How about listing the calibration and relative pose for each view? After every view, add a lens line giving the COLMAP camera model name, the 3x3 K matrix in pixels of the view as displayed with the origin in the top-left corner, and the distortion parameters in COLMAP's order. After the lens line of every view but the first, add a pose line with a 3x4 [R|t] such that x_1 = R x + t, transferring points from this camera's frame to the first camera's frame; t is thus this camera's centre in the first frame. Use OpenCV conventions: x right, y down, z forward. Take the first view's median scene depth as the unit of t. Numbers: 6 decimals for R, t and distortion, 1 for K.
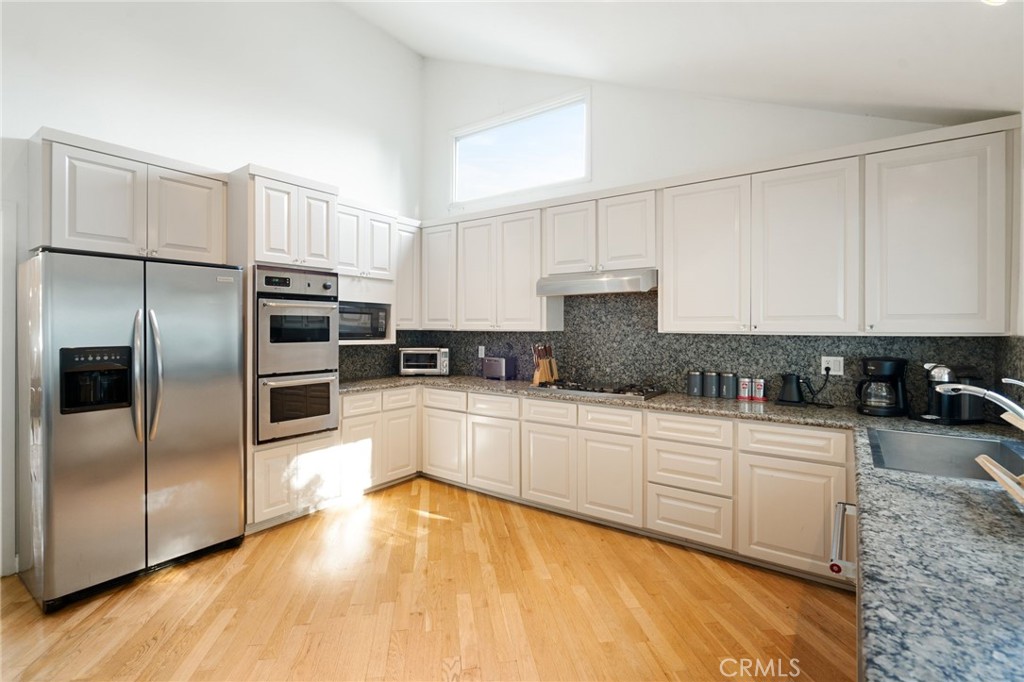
lens RADIAL K [[470.6, 0, 512.2], [0, 470.6, 328.5], [0, 0, 1]] dist [-0.002300, -0.000461]
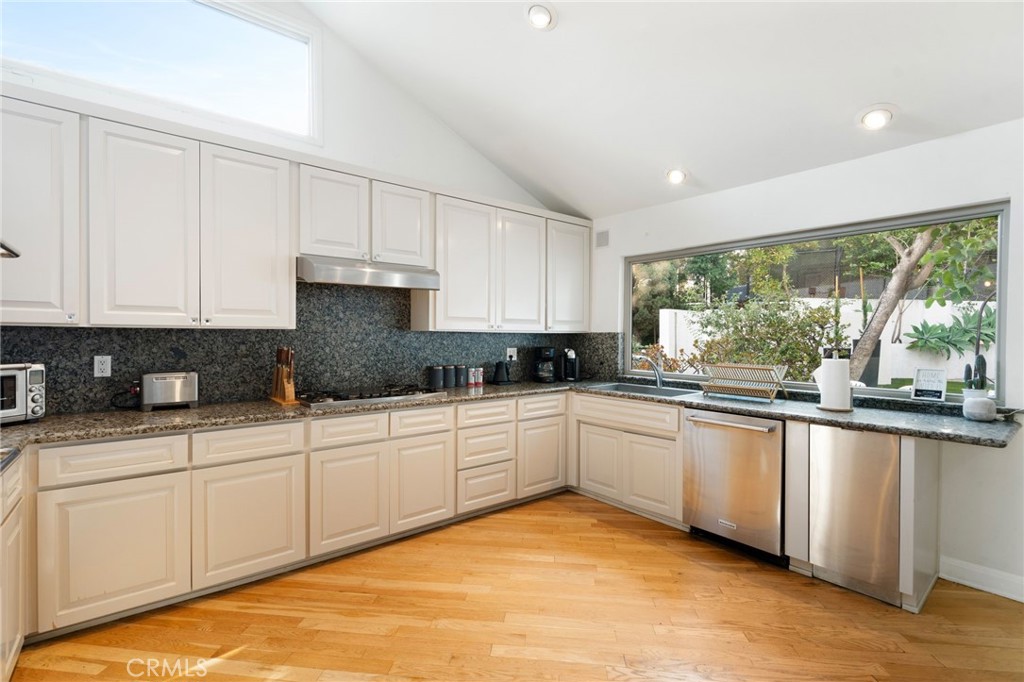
lens RADIAL K [[470.6, 0, 506.1], [0, 470.6, 340.3], [0, 0, 1]] dist [-0.002300, -0.000461]
pose [[0.269106, -0.014133, 0.963007, -0.636243], [-0.004419, 0.999864, 0.015909, 0.011899], [-0.963100, -0.008536, 0.269007, 0.551843]]
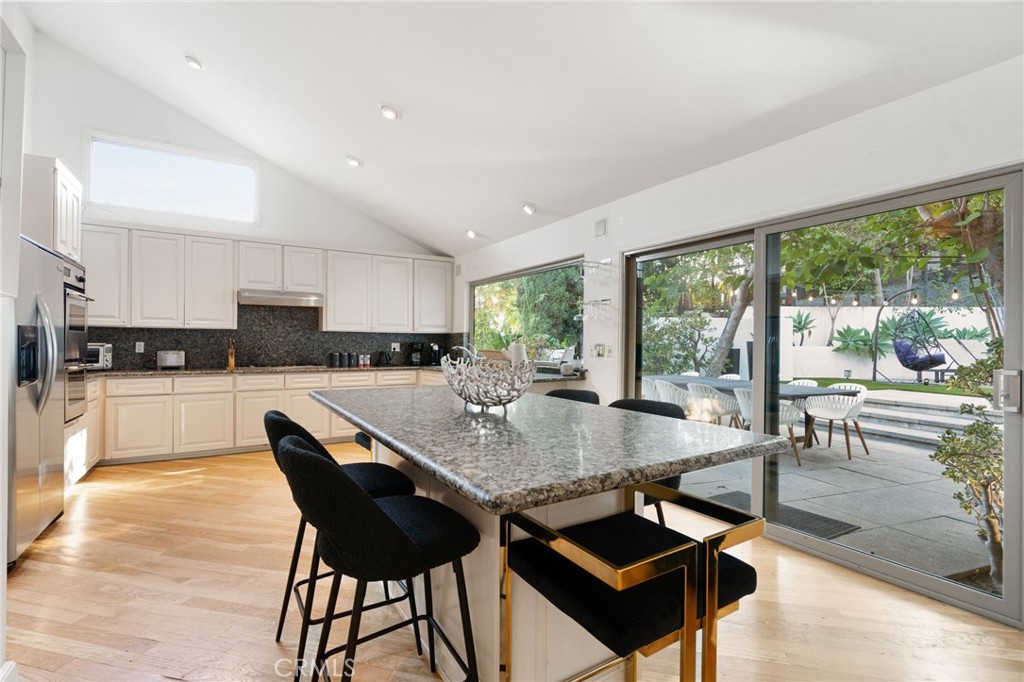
lens RADIAL K [[470.6, 0, 508.2], [0, 470.6, 340.8], [0, 0, 1]] dist [-0.002300, -0.000461]
pose [[0.387355, 0.004384, 0.921920, -1.026091], [-0.002165, 0.999990, -0.003845, 0.050366], [-0.921928, -0.000507, 0.387361, -0.310562]]
